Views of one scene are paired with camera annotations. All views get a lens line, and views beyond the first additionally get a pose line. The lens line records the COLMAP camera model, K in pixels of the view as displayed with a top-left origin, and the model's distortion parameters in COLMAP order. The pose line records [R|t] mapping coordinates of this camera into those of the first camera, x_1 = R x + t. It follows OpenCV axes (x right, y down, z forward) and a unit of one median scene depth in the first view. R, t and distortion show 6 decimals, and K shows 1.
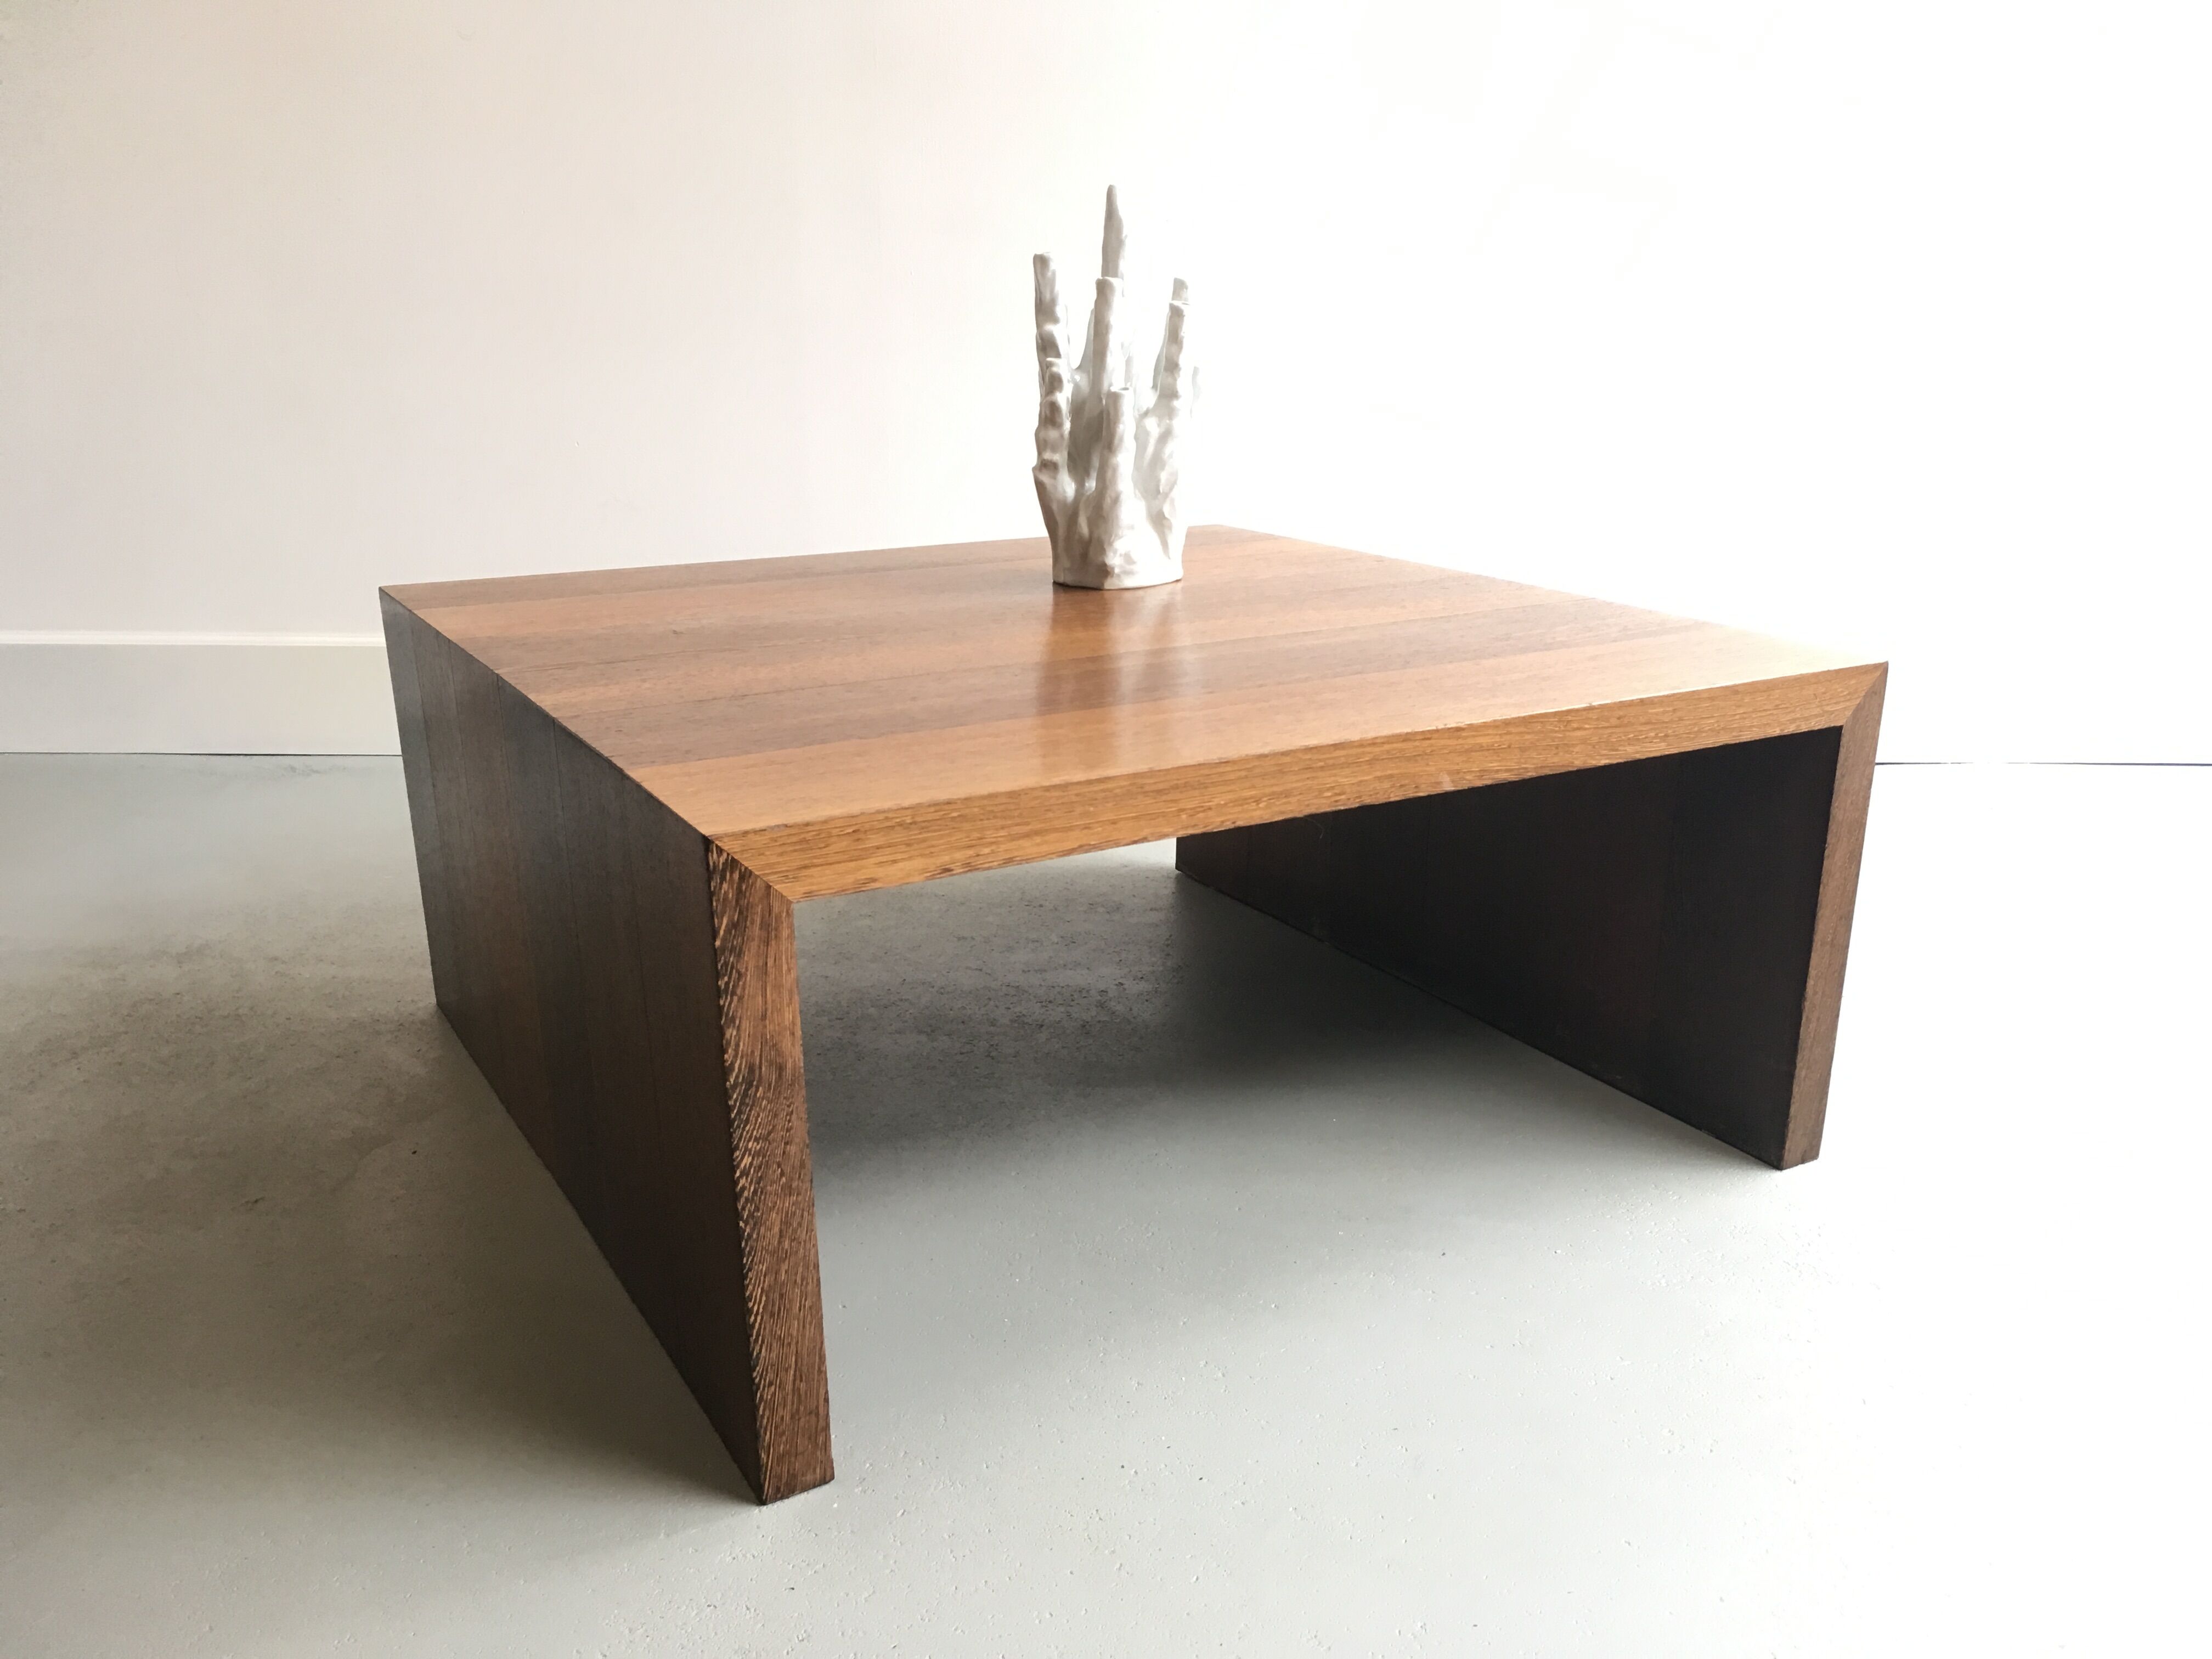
lens RADIAL K [[1855.8, 0, 1102.1], [0, 1855.8, 837.3], [0, 0, 1]] dist [0.041447, -0.050131]
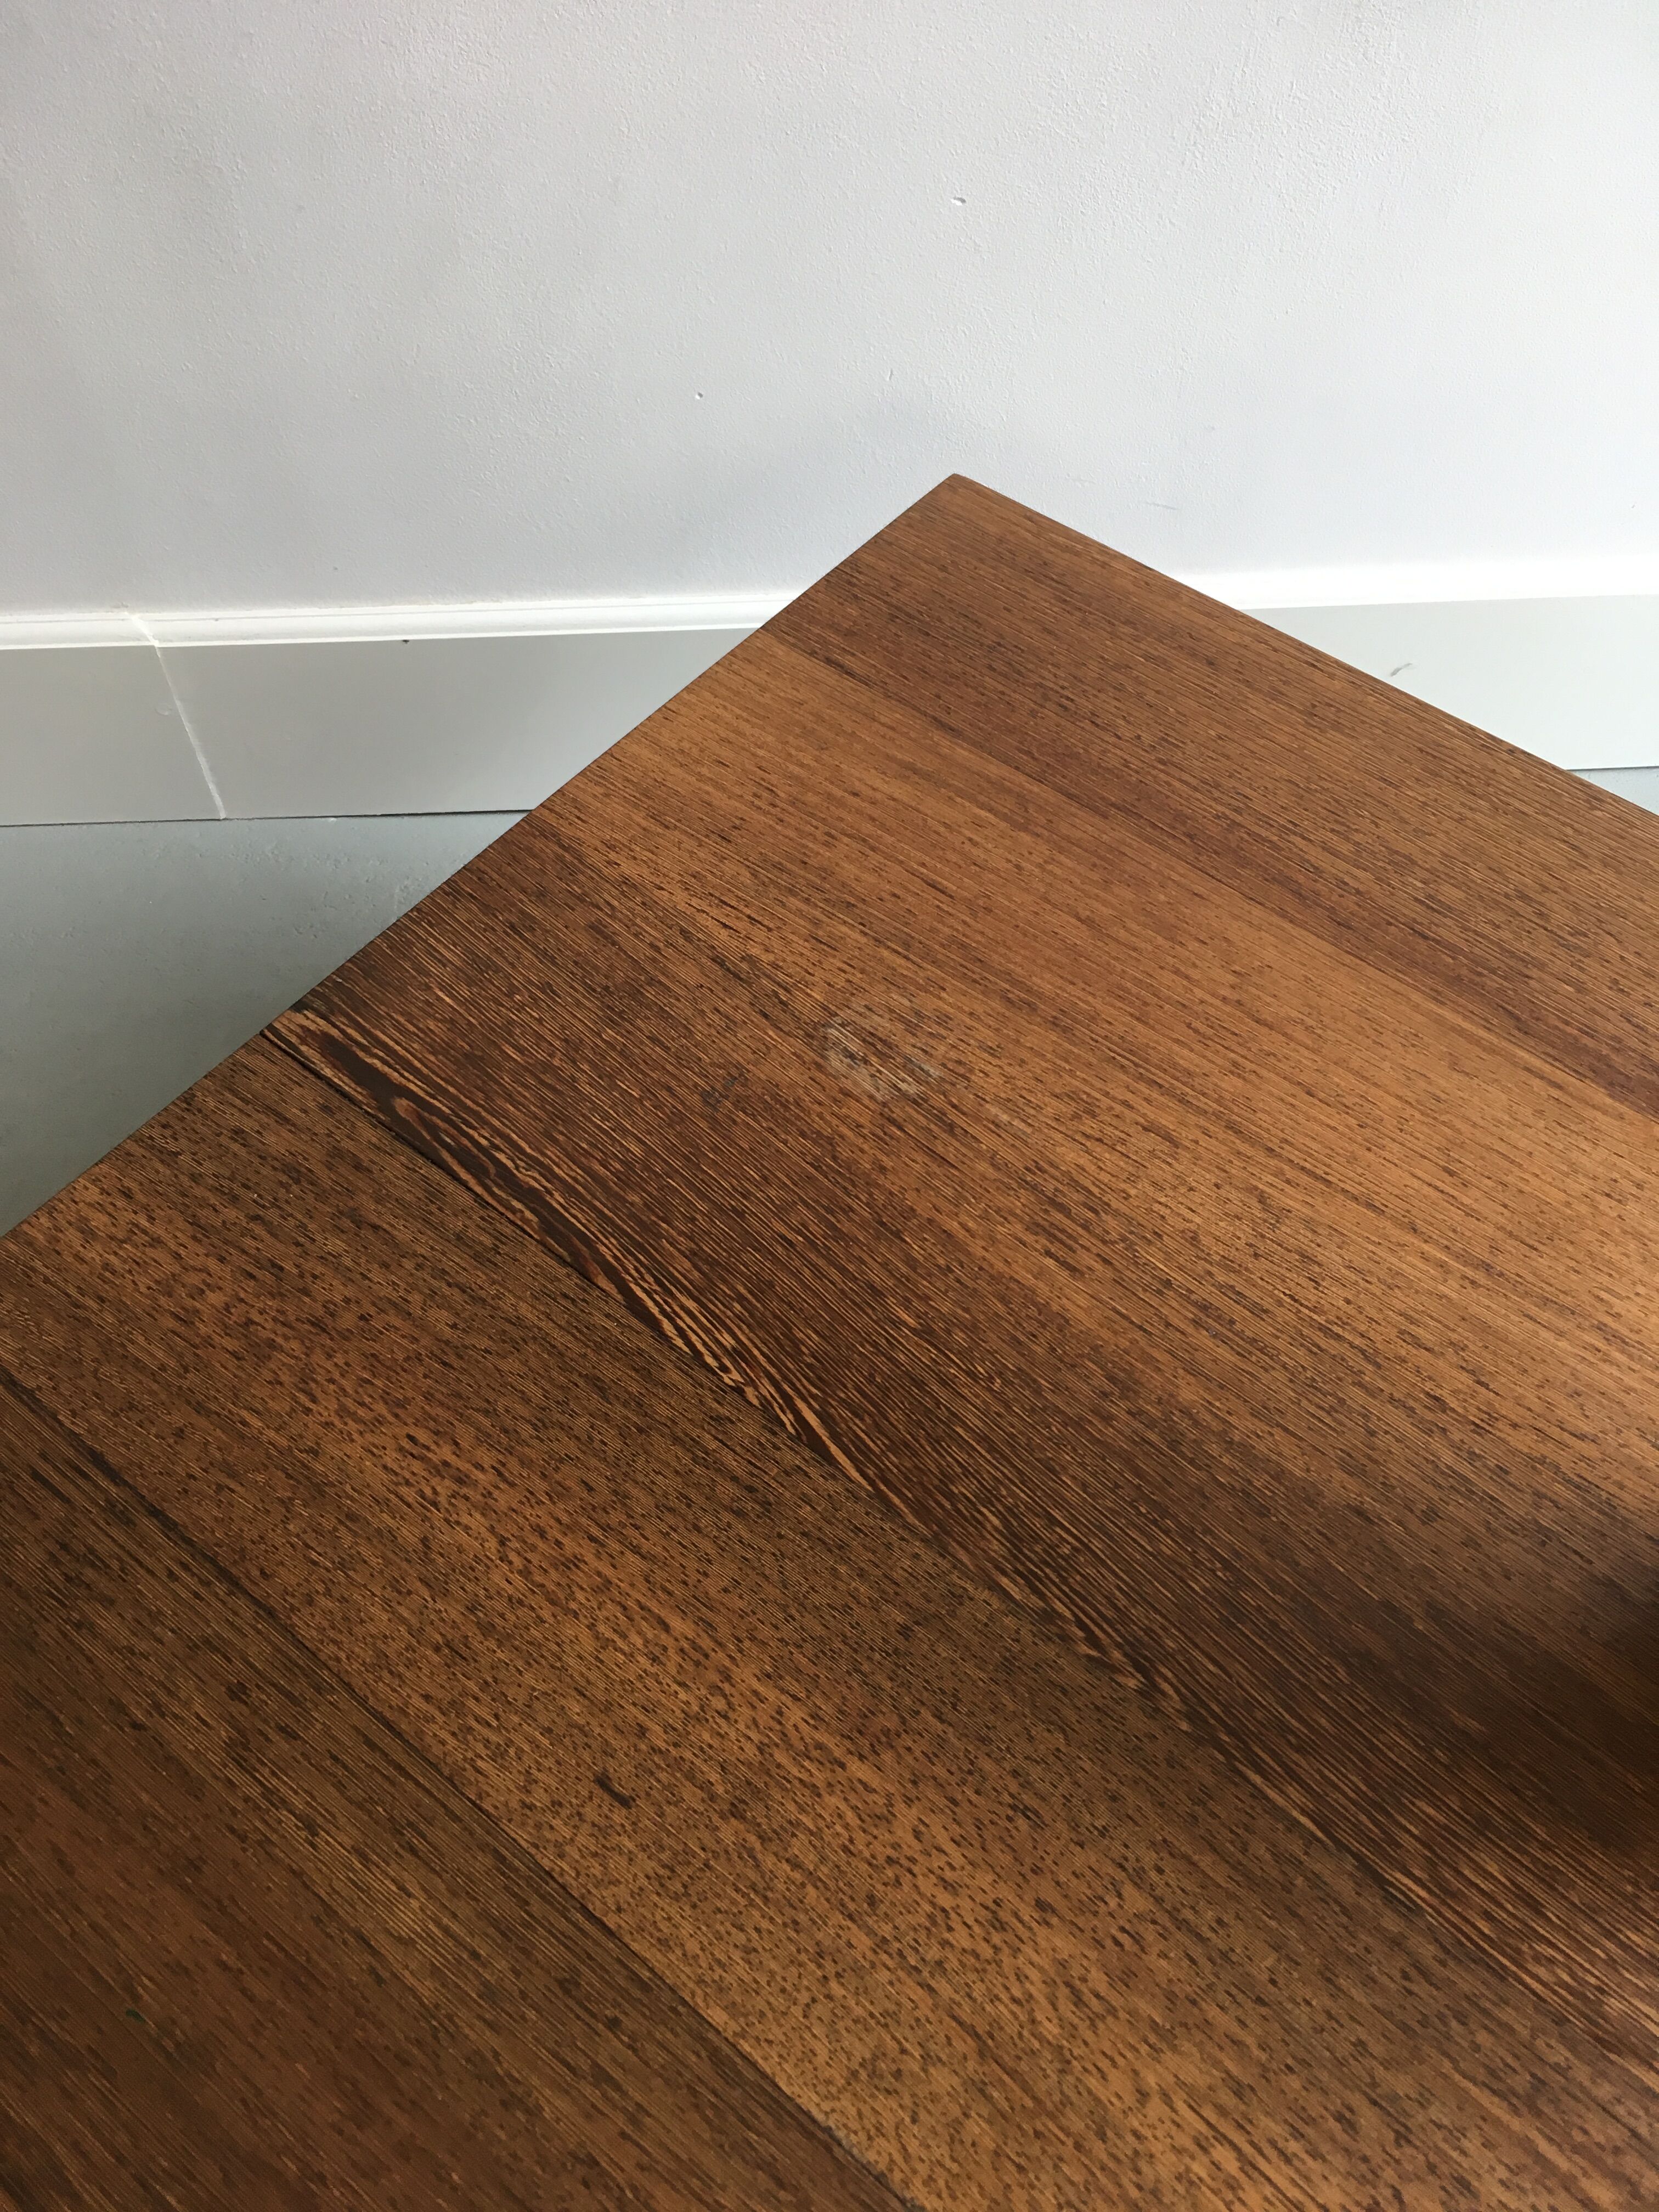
lens RADIAL K [[1855.8, 0, 816.8], [0, 1855.8, 1113.3], [0, 0, 1]] dist [0.041447, -0.050131]
pose [[0.347790, 0.767243, -0.538869, 0.051949], [-0.265550, 0.631824, 0.728205, -0.542656], [0.899180, -0.110166, 0.423483, 0.952544]]
